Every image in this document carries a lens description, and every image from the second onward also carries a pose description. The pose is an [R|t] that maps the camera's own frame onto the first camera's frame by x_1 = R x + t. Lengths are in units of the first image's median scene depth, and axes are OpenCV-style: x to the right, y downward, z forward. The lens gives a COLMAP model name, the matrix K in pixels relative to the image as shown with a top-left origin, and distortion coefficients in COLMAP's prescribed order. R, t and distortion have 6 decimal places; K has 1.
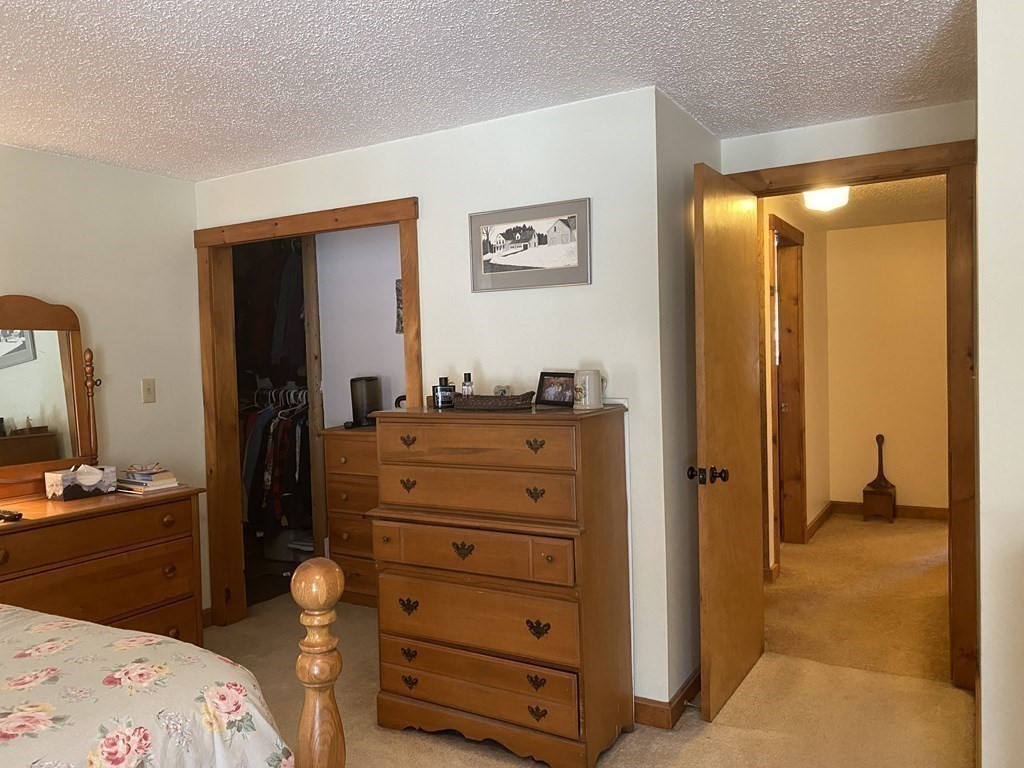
lens RADIAL K [[774.6, 0, 510.5], [0, 774.6, 384.2], [0, 0, 1]] dist [0.046038, -0.051896]
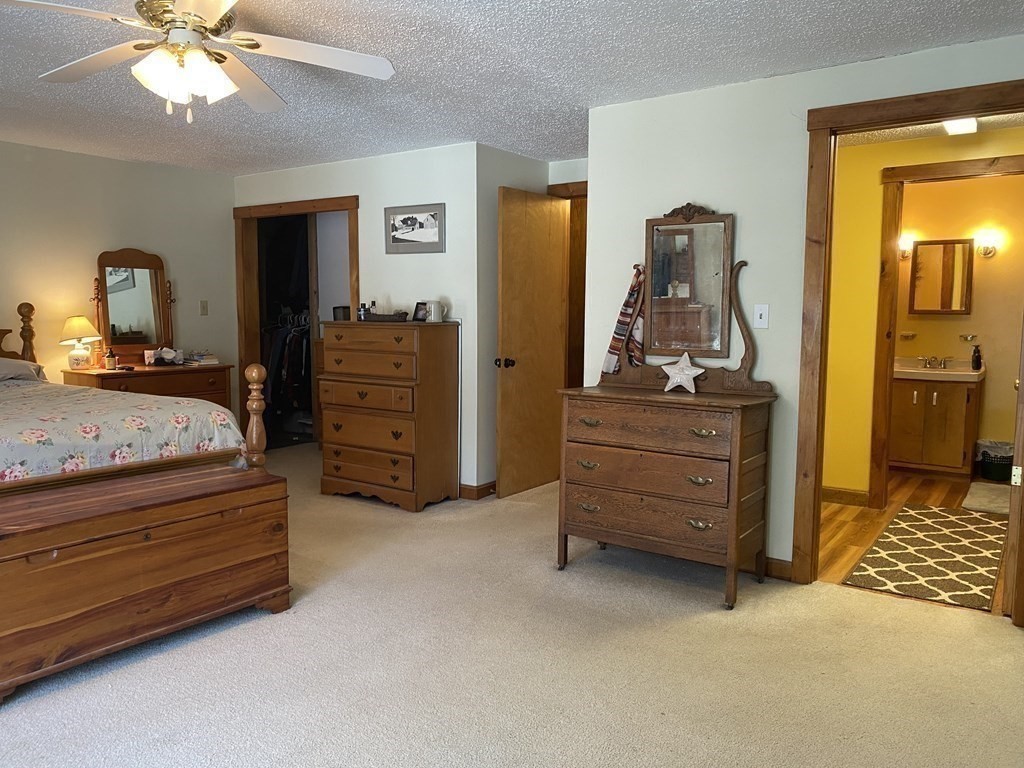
lens RADIAL K [[774.6, 0, 514.4], [0, 774.6, 385.5], [0, 0, 1]] dist [0.046038, -0.051896]
pose [[0.996393, 0.041270, -0.074149, 0.377984], [-0.036345, 0.997118, 0.066589, 0.045724], [0.076683, -0.063654, 0.995022, -0.707049]]
